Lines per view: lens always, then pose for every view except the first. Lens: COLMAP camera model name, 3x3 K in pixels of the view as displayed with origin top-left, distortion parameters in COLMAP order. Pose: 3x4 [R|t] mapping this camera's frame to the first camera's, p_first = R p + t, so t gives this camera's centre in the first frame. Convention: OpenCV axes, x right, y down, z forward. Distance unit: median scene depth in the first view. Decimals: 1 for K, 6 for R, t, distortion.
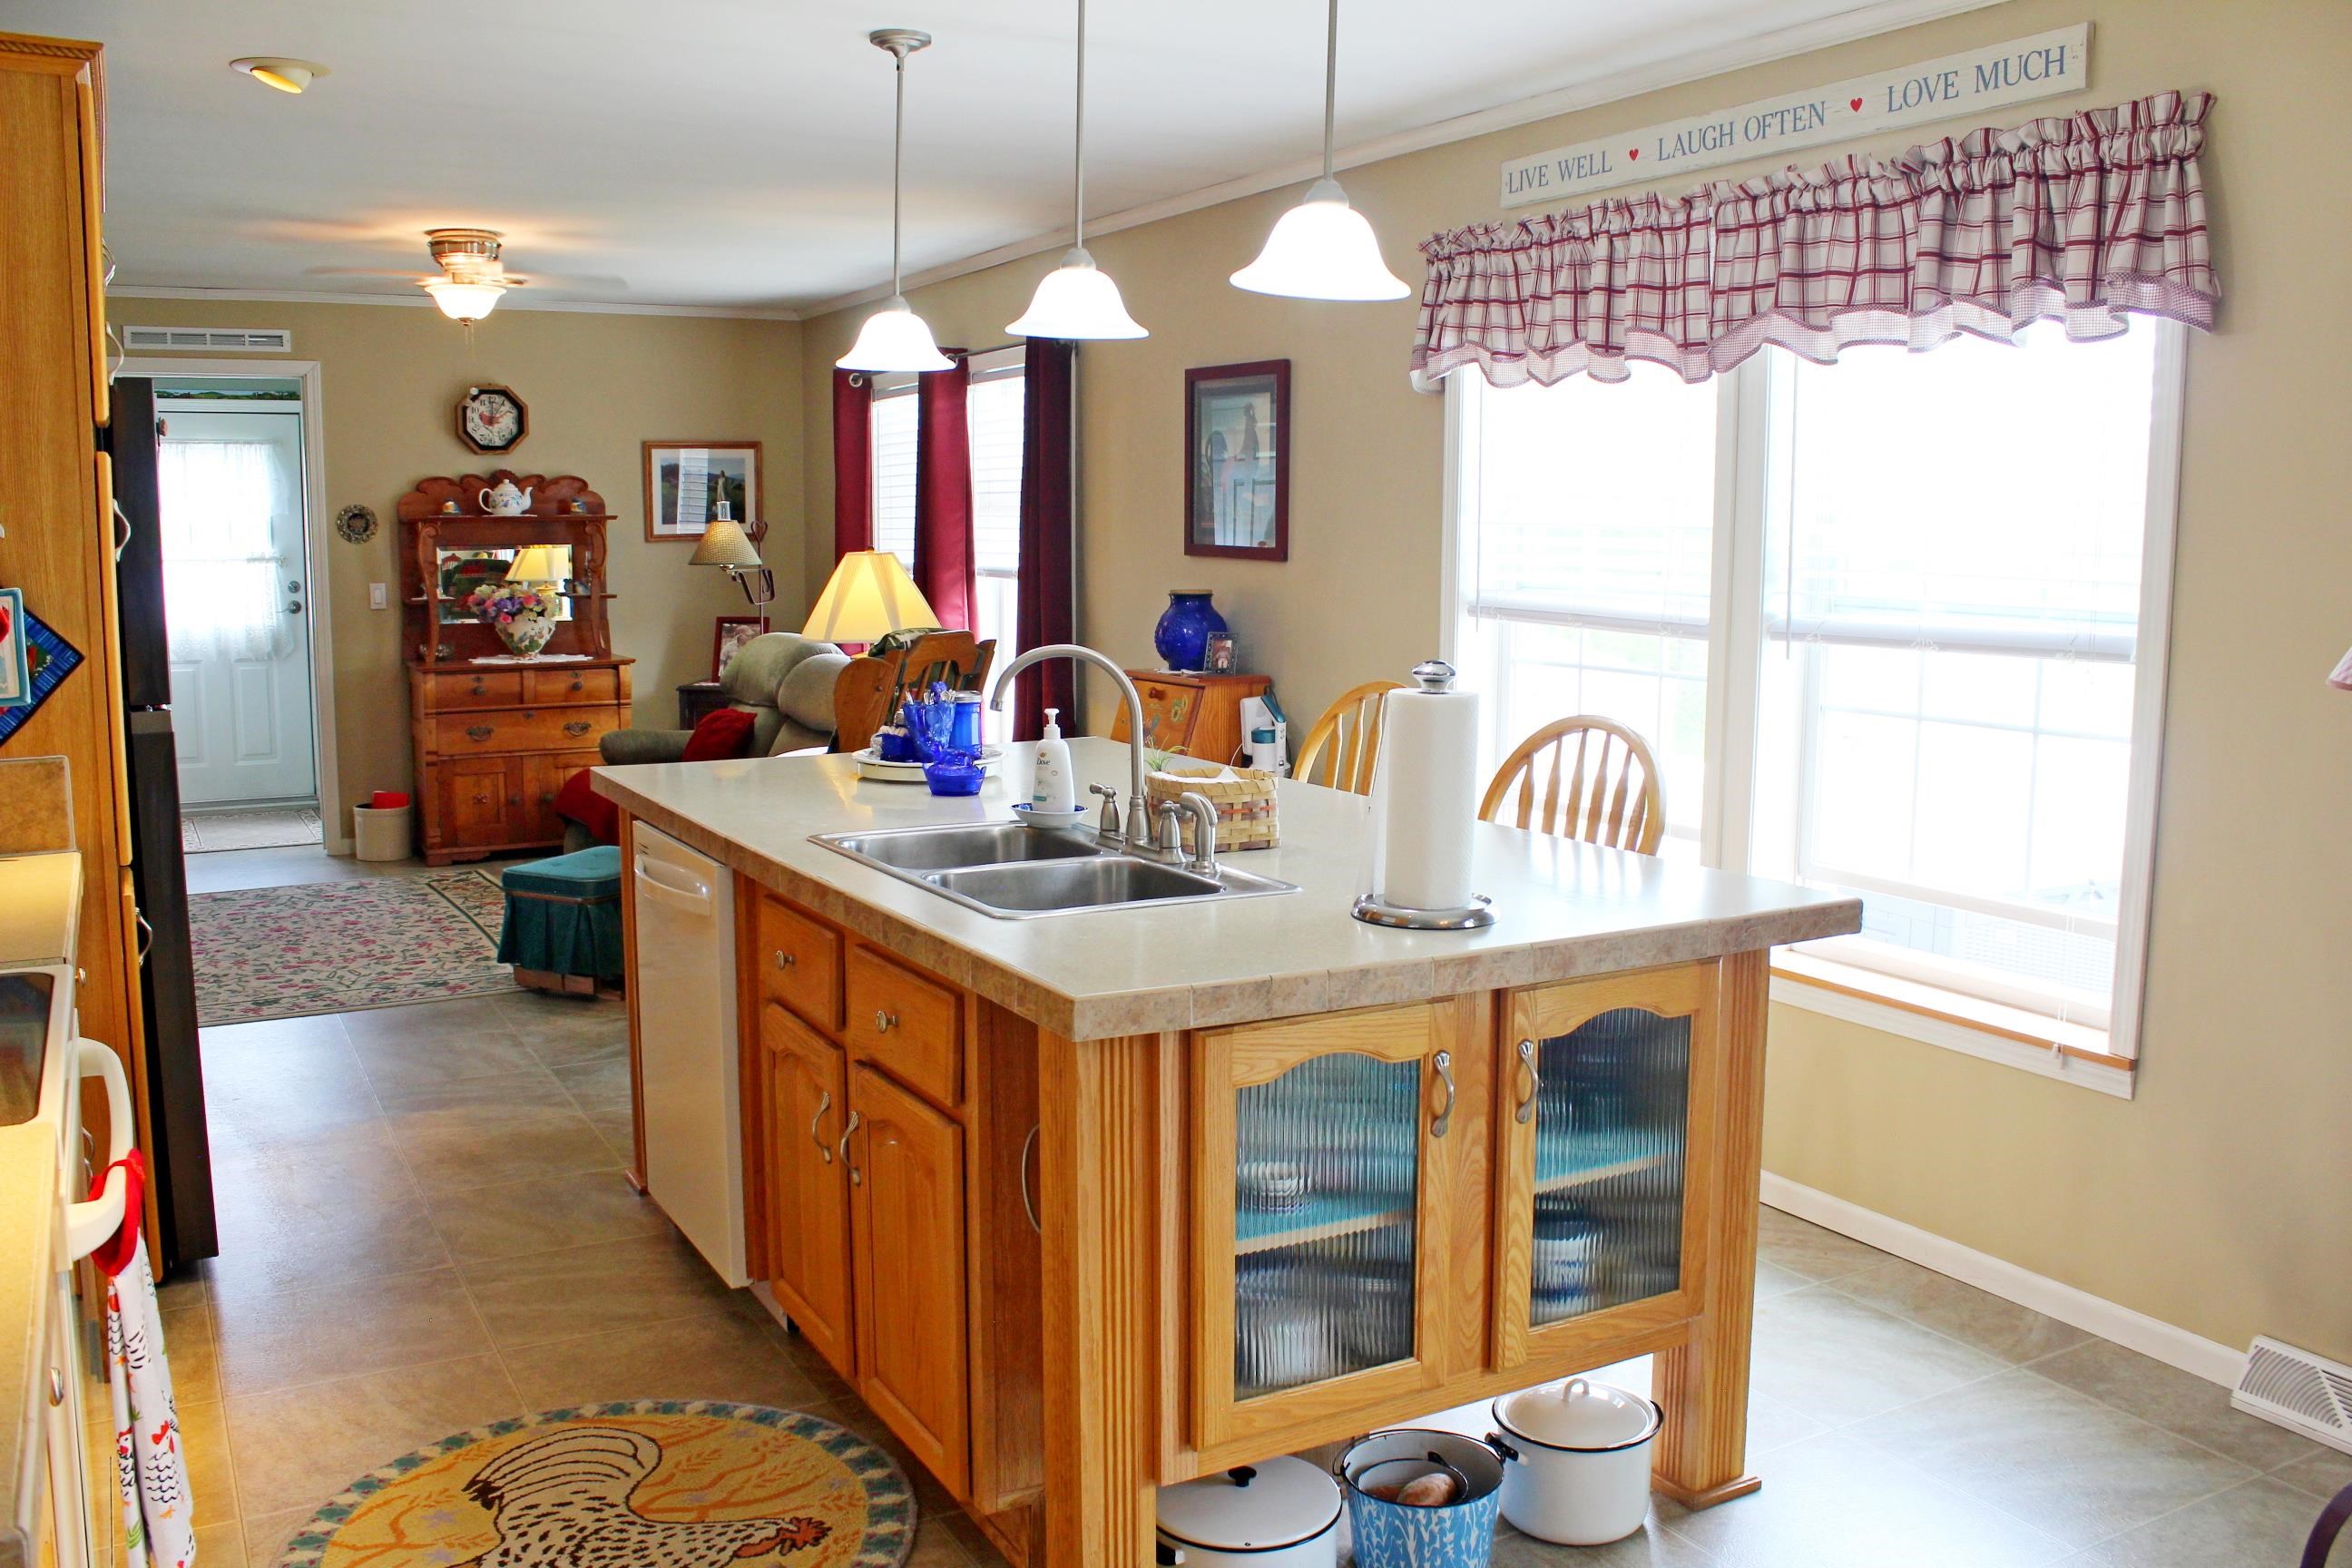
lens RADIAL K [[1980.3, 0, 1169.2], [0, 1980.3, 794.4], [0, 0, 1]] dist [-0.159382, 0.116565]
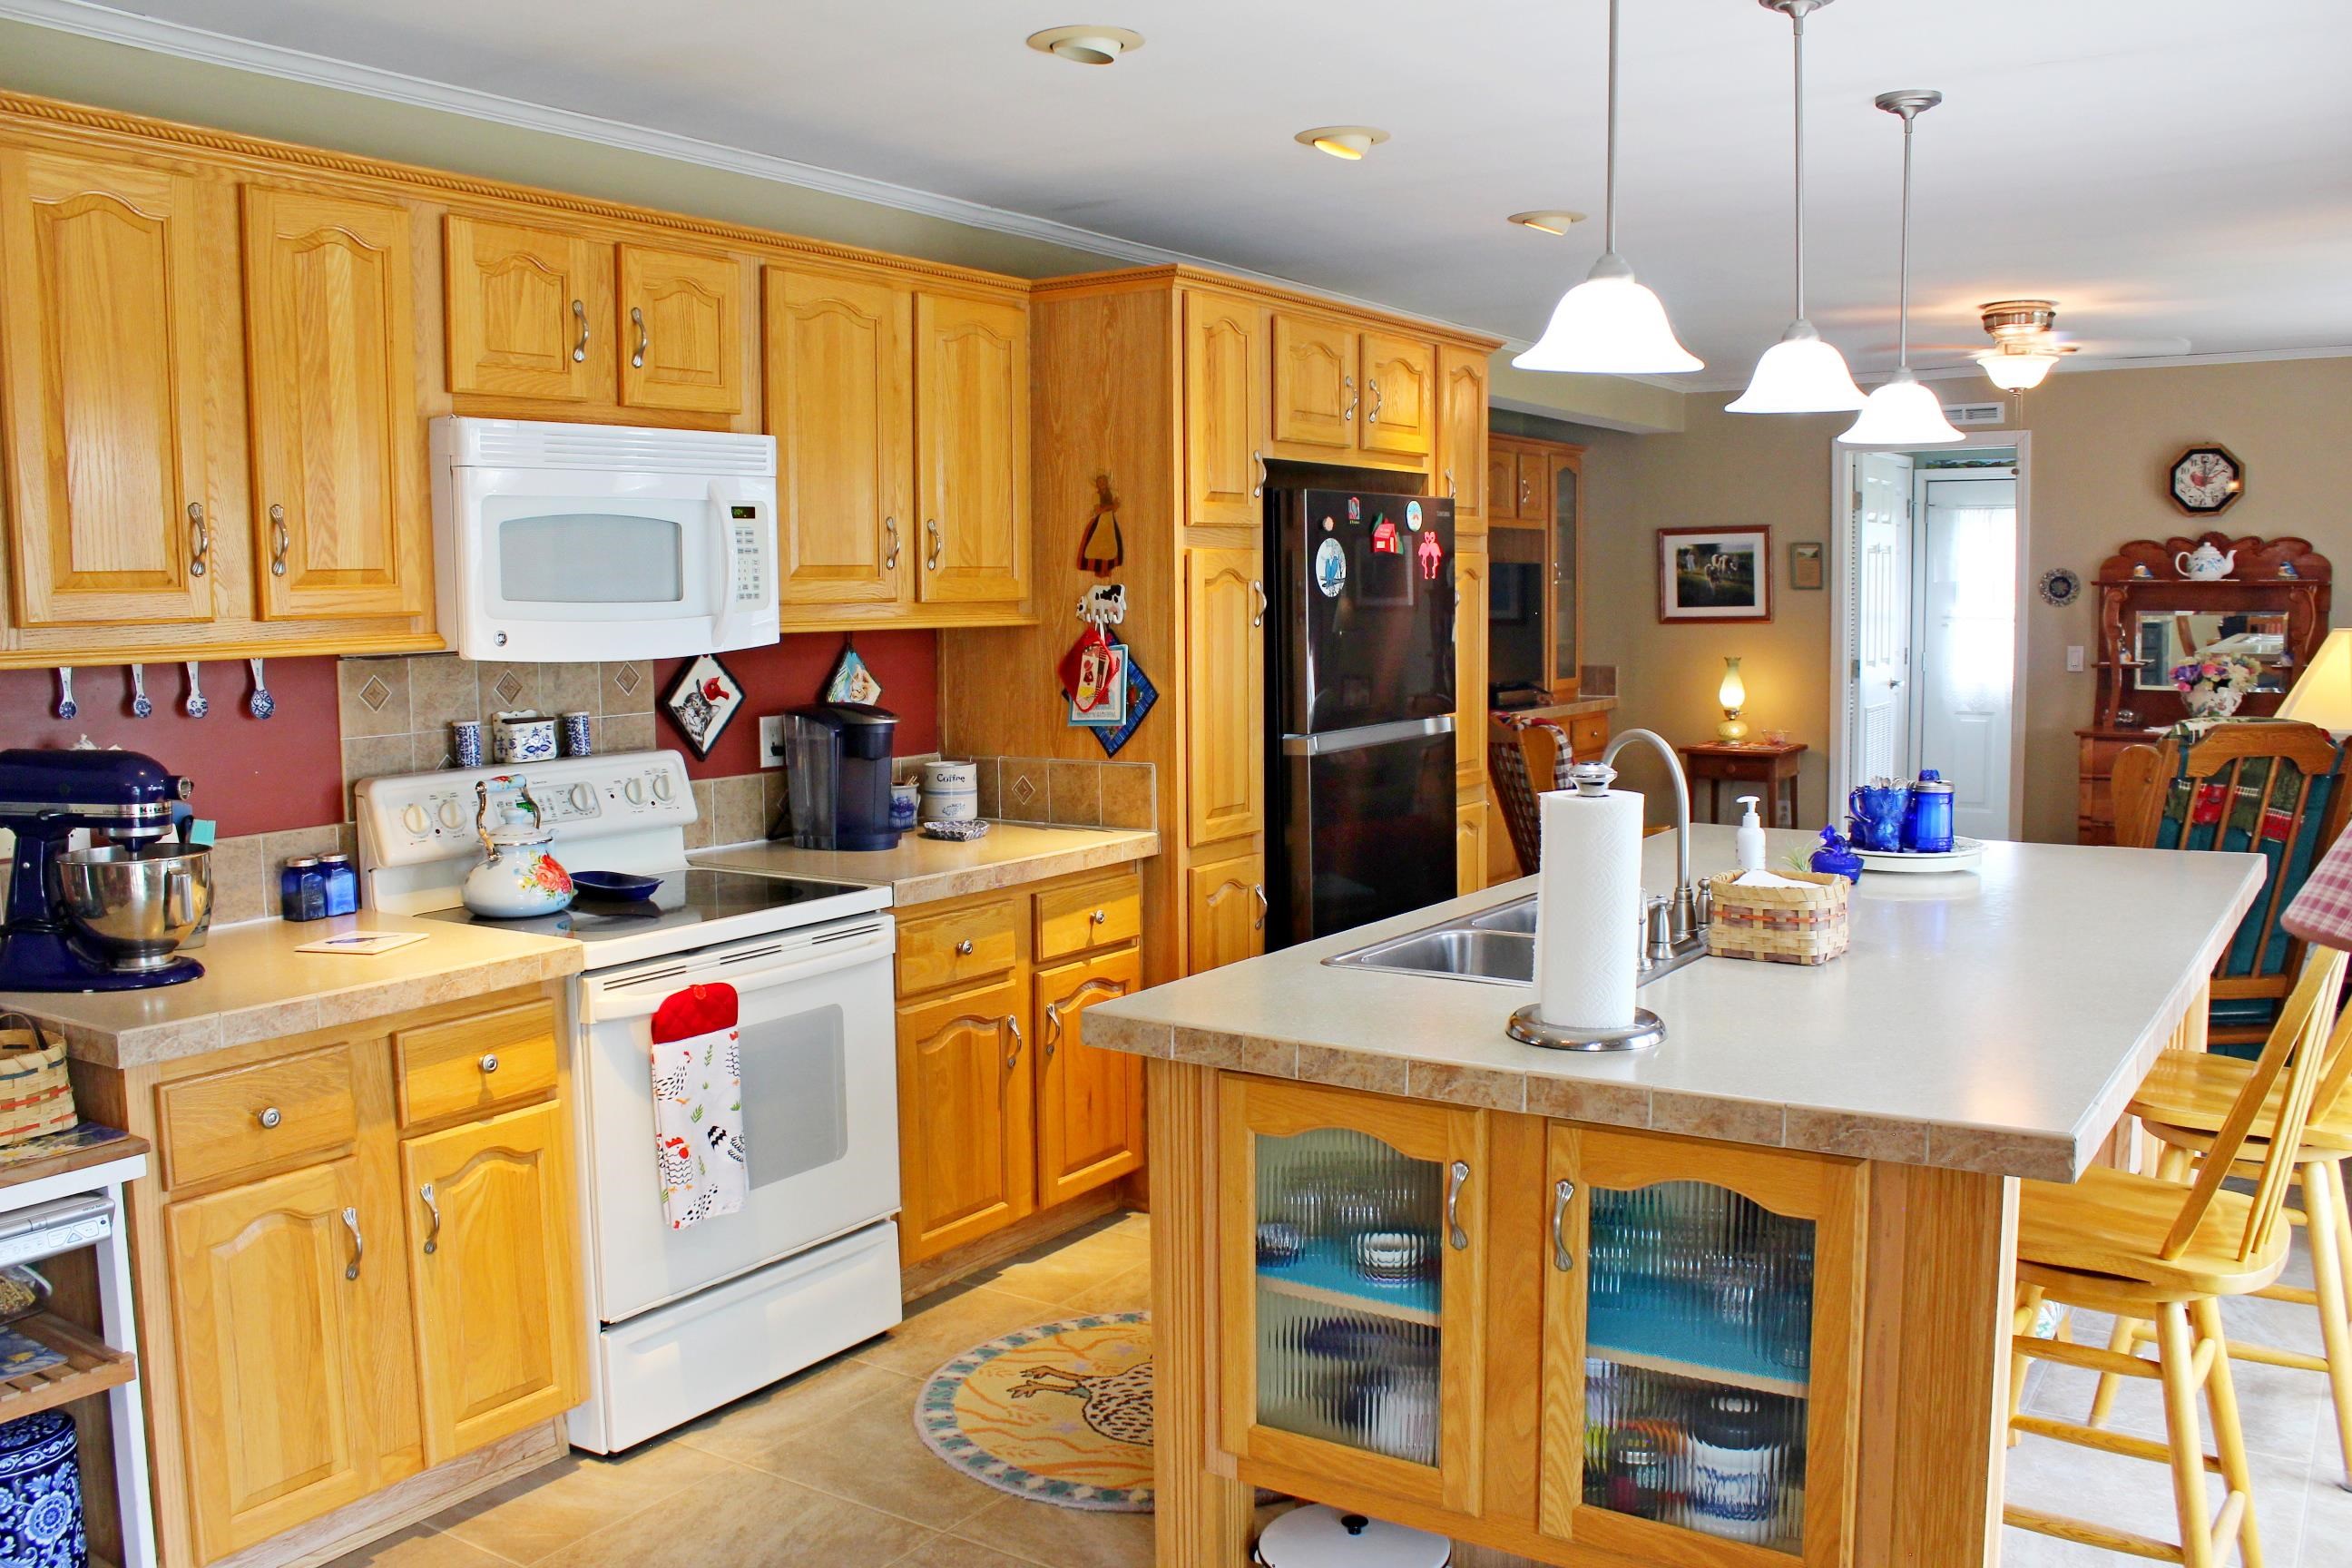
lens RADIAL K [[1980.3, 0, 1169.2], [0, 1980.3, 794.4], [0, 0, 1]] dist [-0.159382, 0.116565]
pose [[0.453345, 0.084182, -0.887351, 0.273676], [-0.106967, 0.993474, 0.039600, -0.021326], [0.884893, 0.076965, 0.459391, 0.125532]]
